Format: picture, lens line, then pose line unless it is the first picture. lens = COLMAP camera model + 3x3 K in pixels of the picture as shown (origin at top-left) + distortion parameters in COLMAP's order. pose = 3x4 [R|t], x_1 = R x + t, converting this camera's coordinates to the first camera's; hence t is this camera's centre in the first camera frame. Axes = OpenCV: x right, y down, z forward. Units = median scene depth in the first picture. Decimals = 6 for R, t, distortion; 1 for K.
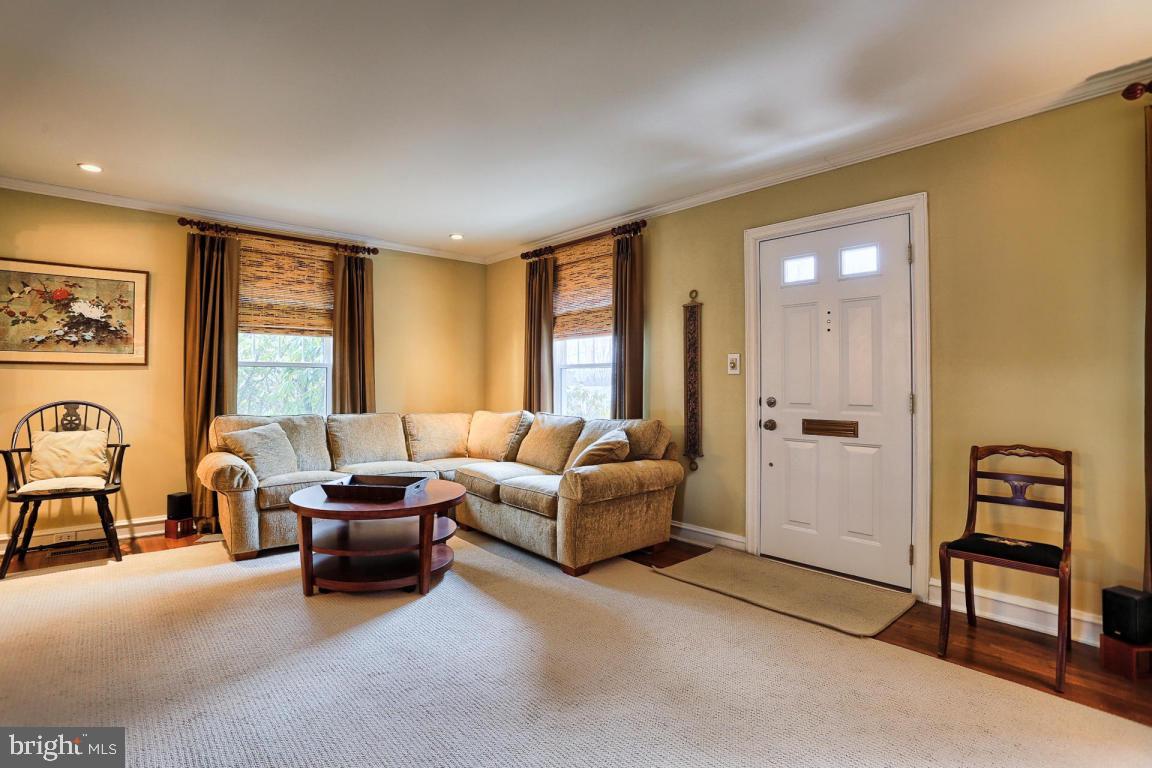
lens RADIAL K [[564.4, 0, 576.0], [0, 564.4, 384.0], [0, 0, 1]] dist [-0.079414, 0.032474]
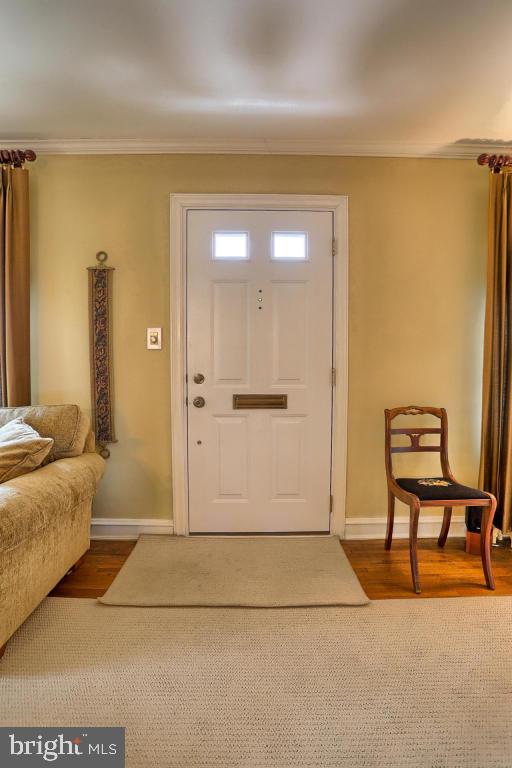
lens RADIAL K [[376.3, 0, 253.3], [0, 376.3, 388.2], [0, 0, 1]] dist [-0.079414, 0.032474]
pose [[0.652983, -0.040263, 0.756302, -0.083145], [0.001773, 0.998664, 0.051635, 0.015068], [-0.757371, -0.032376, 0.652182, 0.497031]]
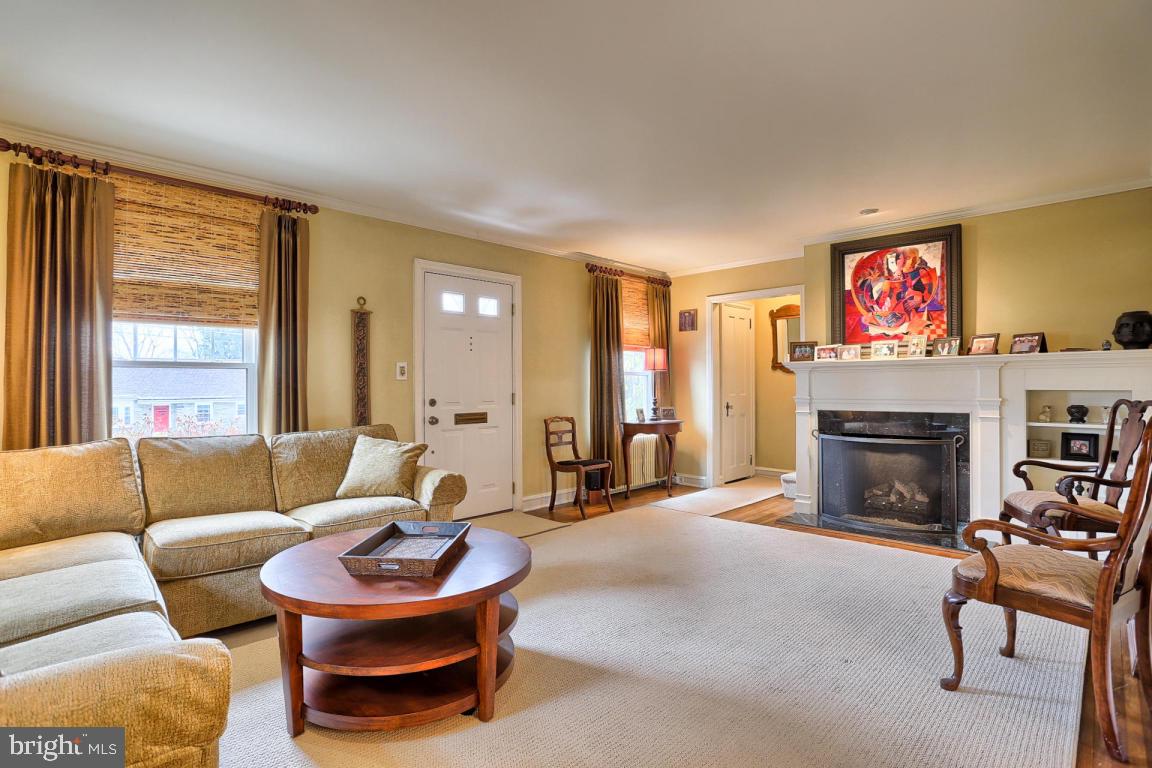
lens RADIAL K [[564.4, 0, 576.0], [0, 564.4, 384.0], [0, 0, 1]] dist [-0.079414, 0.032474]
pose [[-0.072619, -0.000358, 0.997360, -0.919473], [0.007563, 0.999971, 0.000910, -0.007896], [-0.997331, 0.007610, -0.072615, 0.761539]]
